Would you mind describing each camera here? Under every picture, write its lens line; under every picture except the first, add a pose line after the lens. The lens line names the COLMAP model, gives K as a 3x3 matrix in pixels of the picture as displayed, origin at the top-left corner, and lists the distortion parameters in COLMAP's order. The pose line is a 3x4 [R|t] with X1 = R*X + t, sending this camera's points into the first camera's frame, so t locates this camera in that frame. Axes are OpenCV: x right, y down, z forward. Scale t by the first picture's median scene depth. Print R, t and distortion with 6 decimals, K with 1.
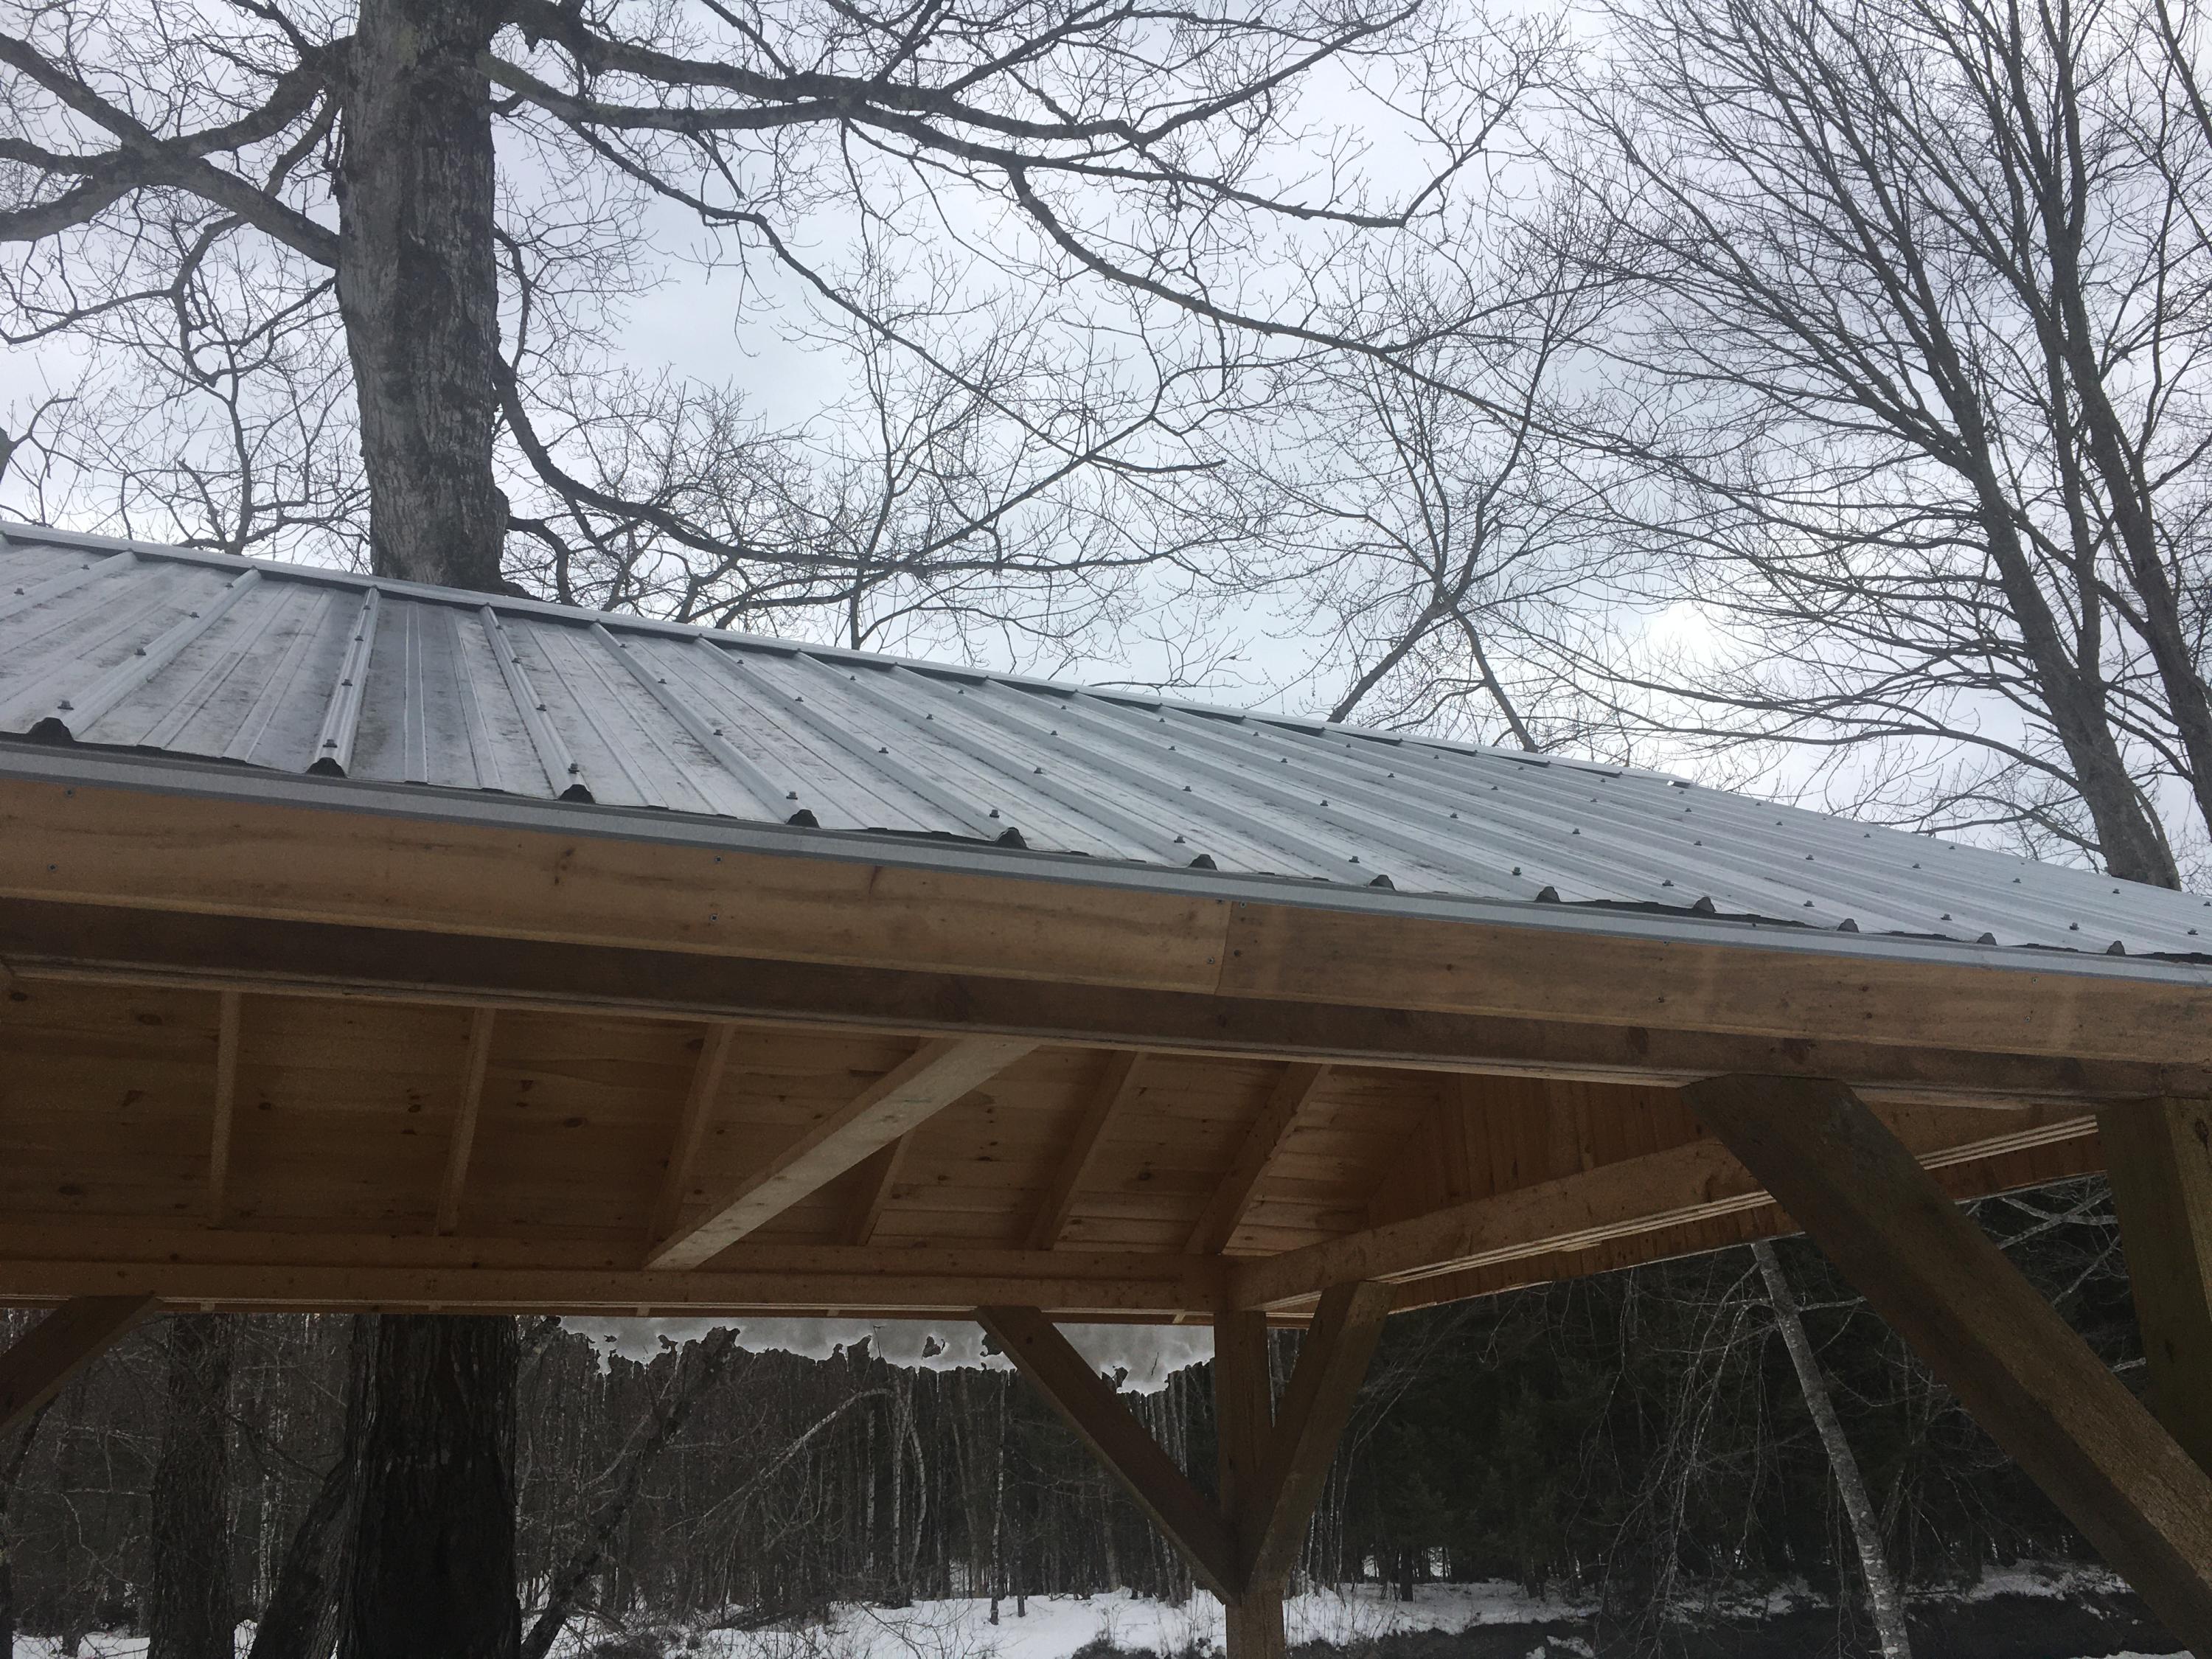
lens RADIAL K [[1867.2, 0, 1106.0], [0, 1867.2, 829.5], [0, 0, 1]] dist [0.075132, -0.087924]
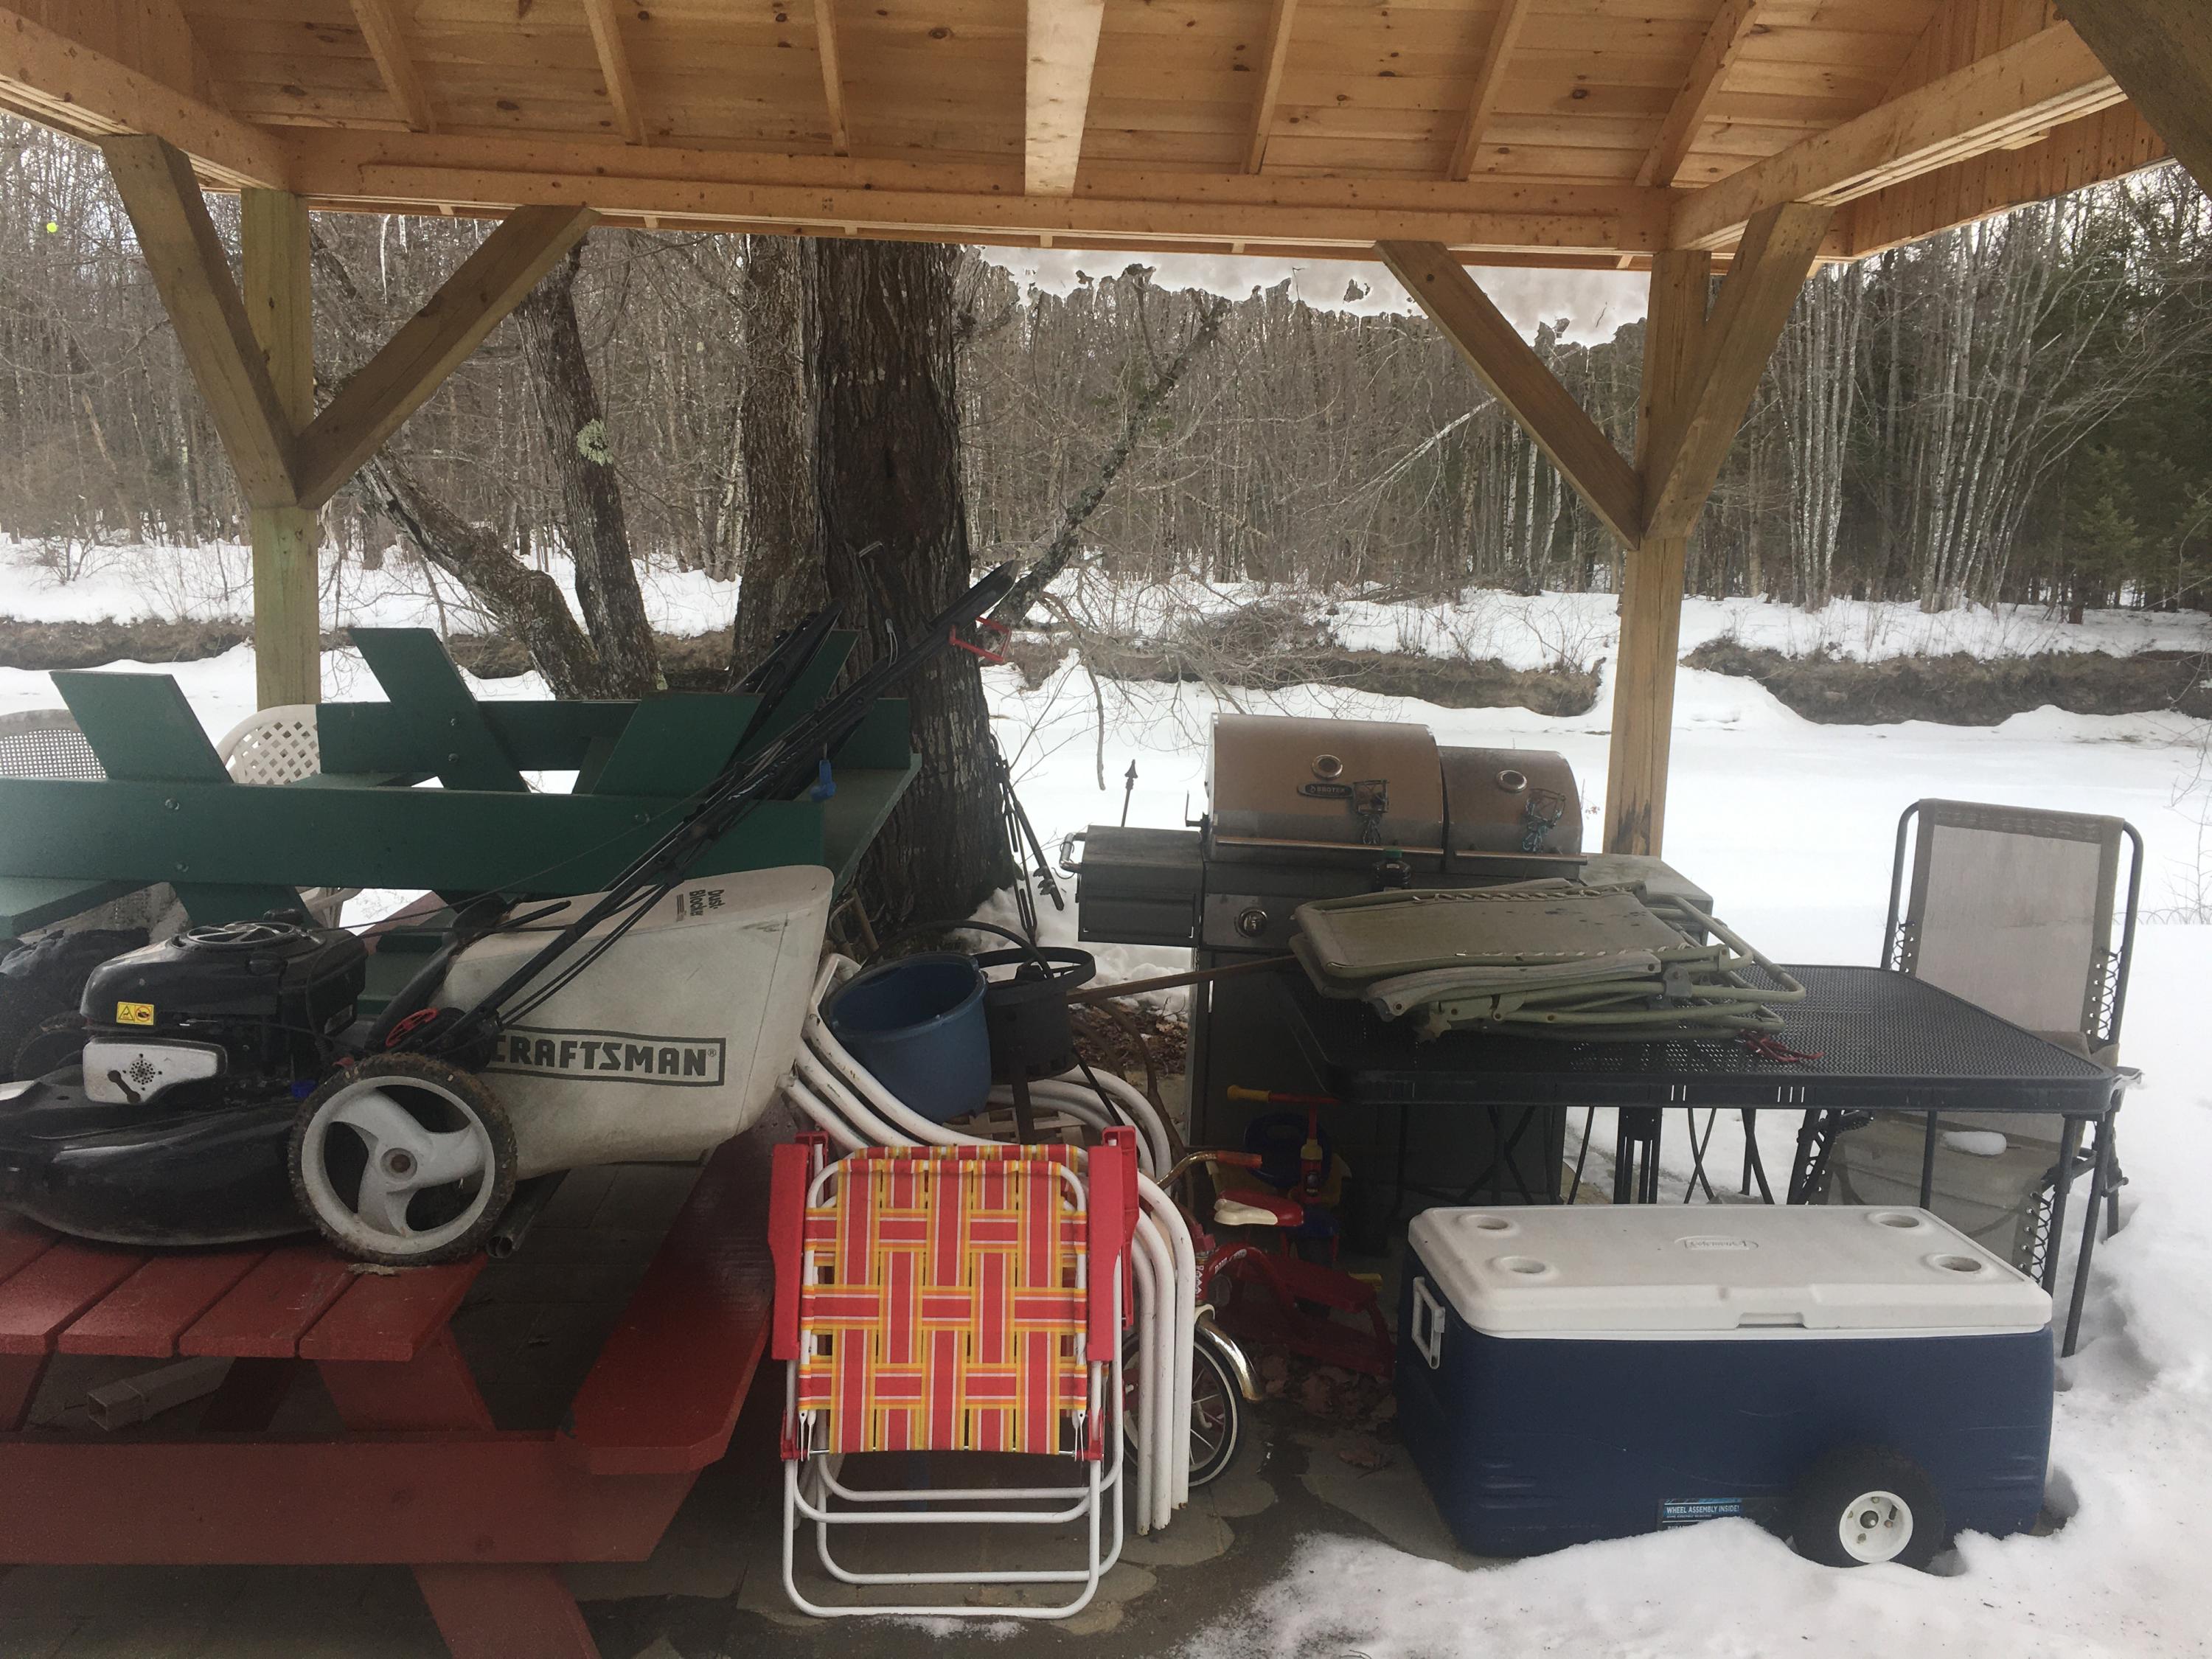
lens RADIAL K [[1867.2, 0, 1106.0], [0, 1867.2, 829.5], [0, 0, 1]] dist [0.075132, -0.087924]
pose [[0.937634, 0.109317, -0.329988, 0.143335], [0.066647, 0.875127, 0.479282, 0.046985], [0.341175, -0.471384, 0.813263, 0.036455]]
